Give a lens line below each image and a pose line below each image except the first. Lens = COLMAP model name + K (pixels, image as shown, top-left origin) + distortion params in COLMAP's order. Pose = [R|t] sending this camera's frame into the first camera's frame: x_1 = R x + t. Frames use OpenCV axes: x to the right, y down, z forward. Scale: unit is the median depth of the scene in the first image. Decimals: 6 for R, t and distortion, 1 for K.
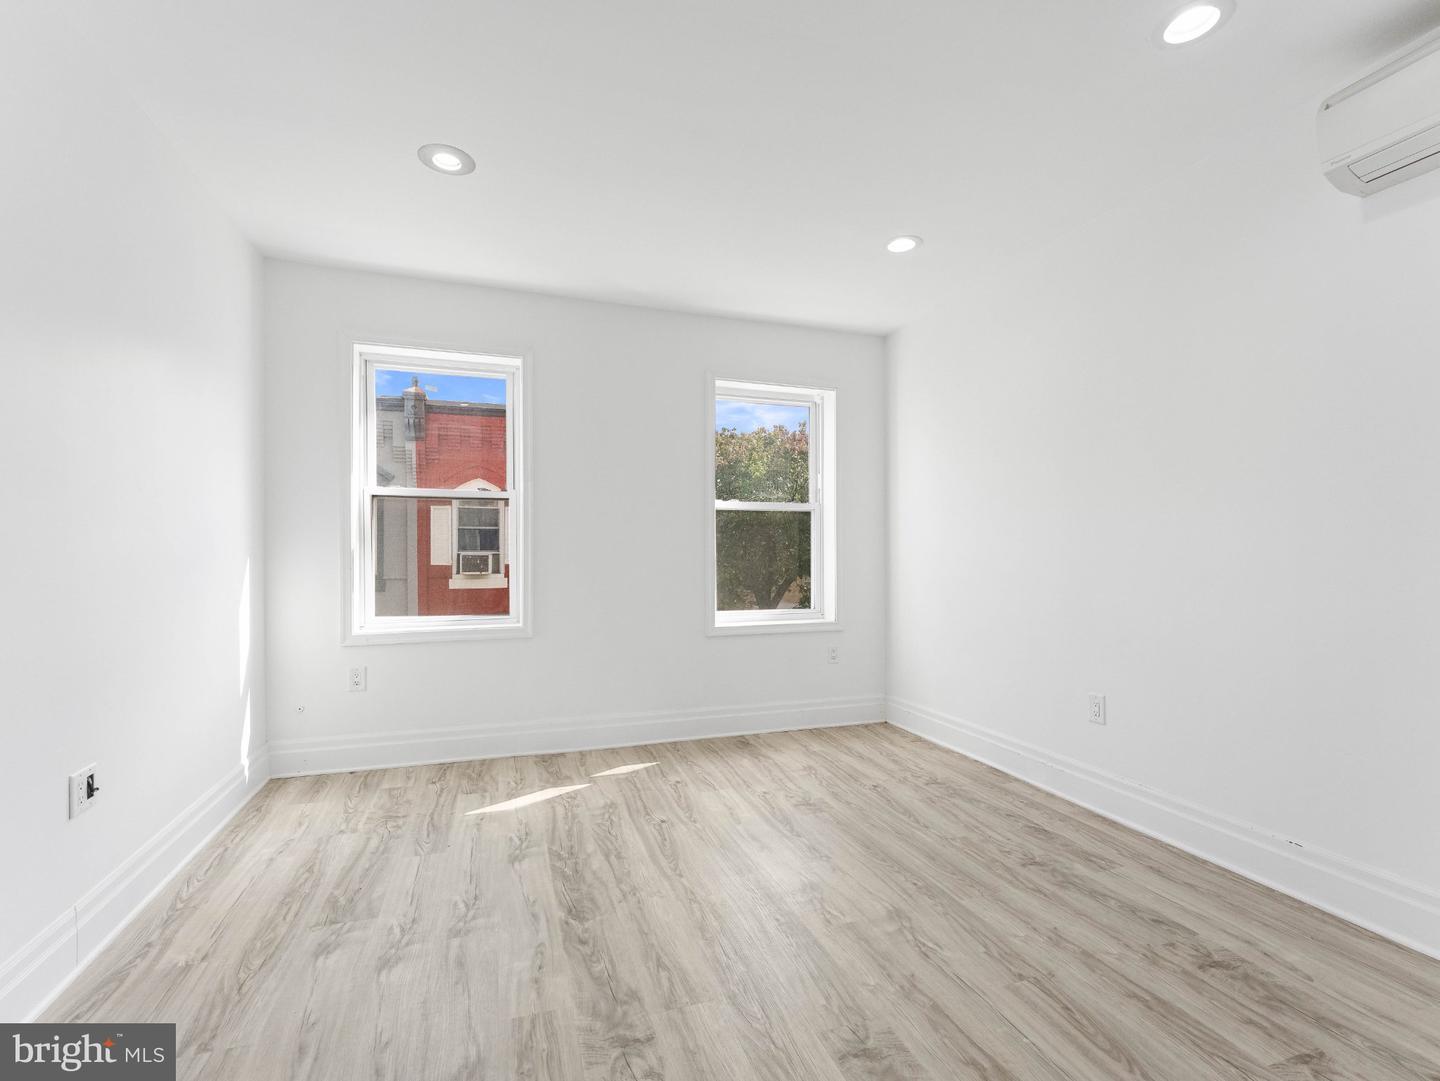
lens RADIAL K [[654.8, 0, 721.0], [0, 654.8, 545.9], [0, 0, 1]] dist [0.004121, -0.002305]
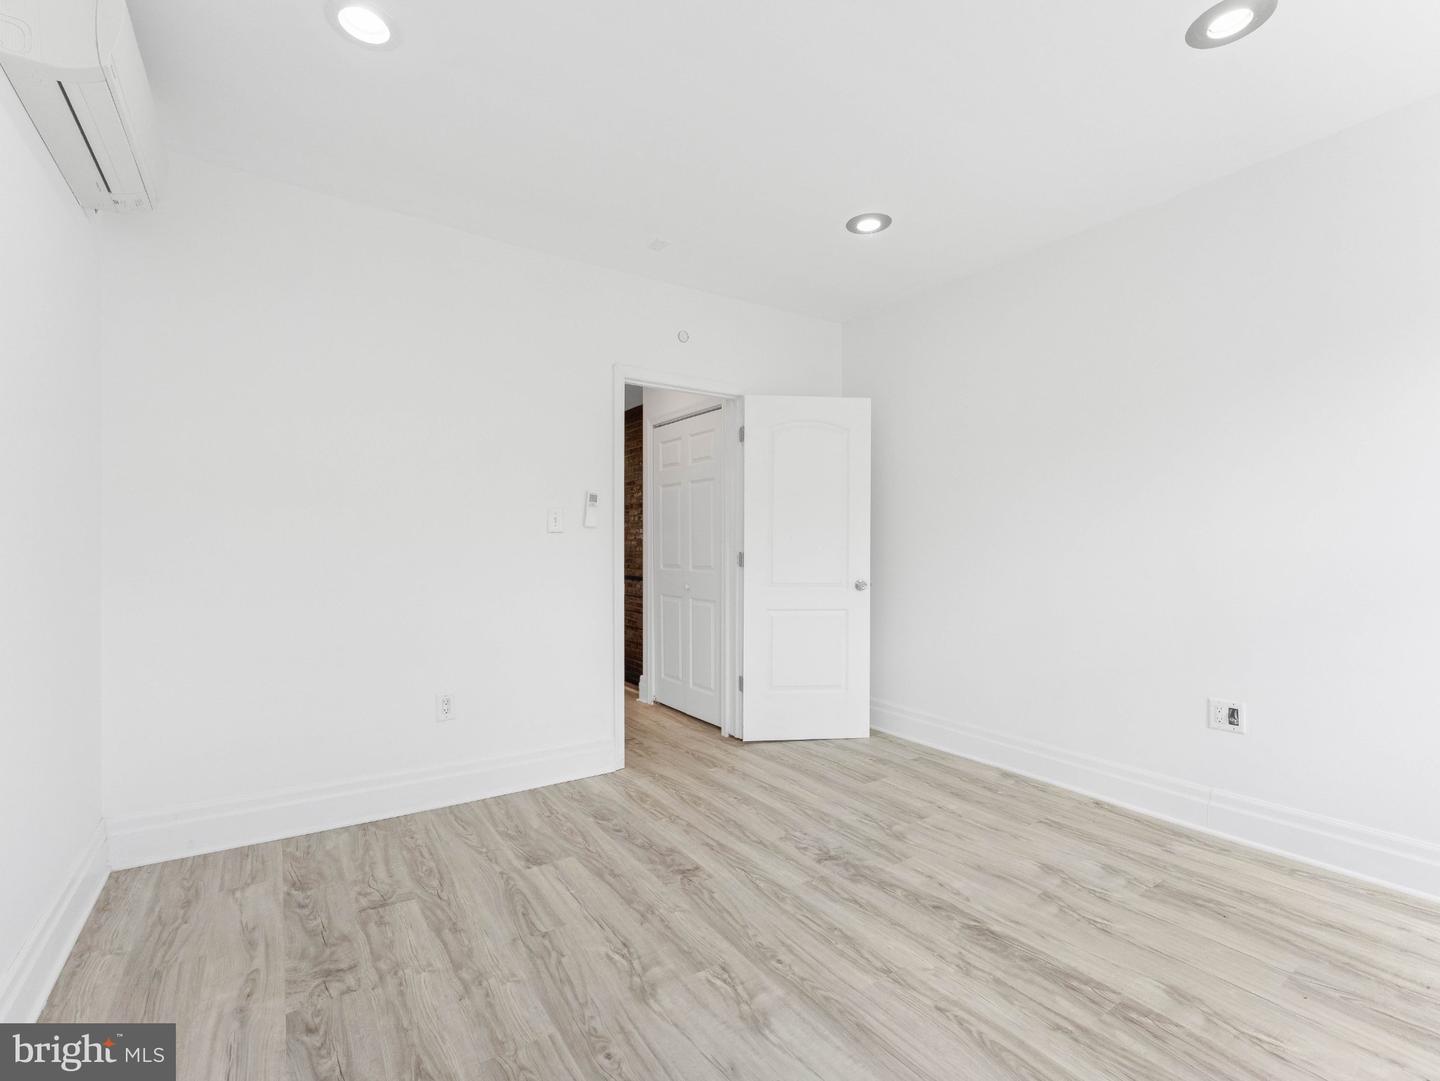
lens RADIAL K [[654.8, 0, 719.3], [0, 654.8, 543.1], [0, 0, 1]] dist [0.004121, -0.002305]
pose [[-0.963622, 0.001467, -0.267264, 0.431503], [0.004515, 0.999932, -0.010790, 0.011382], [0.267229, -0.011605, -0.963563, 1.978028]]
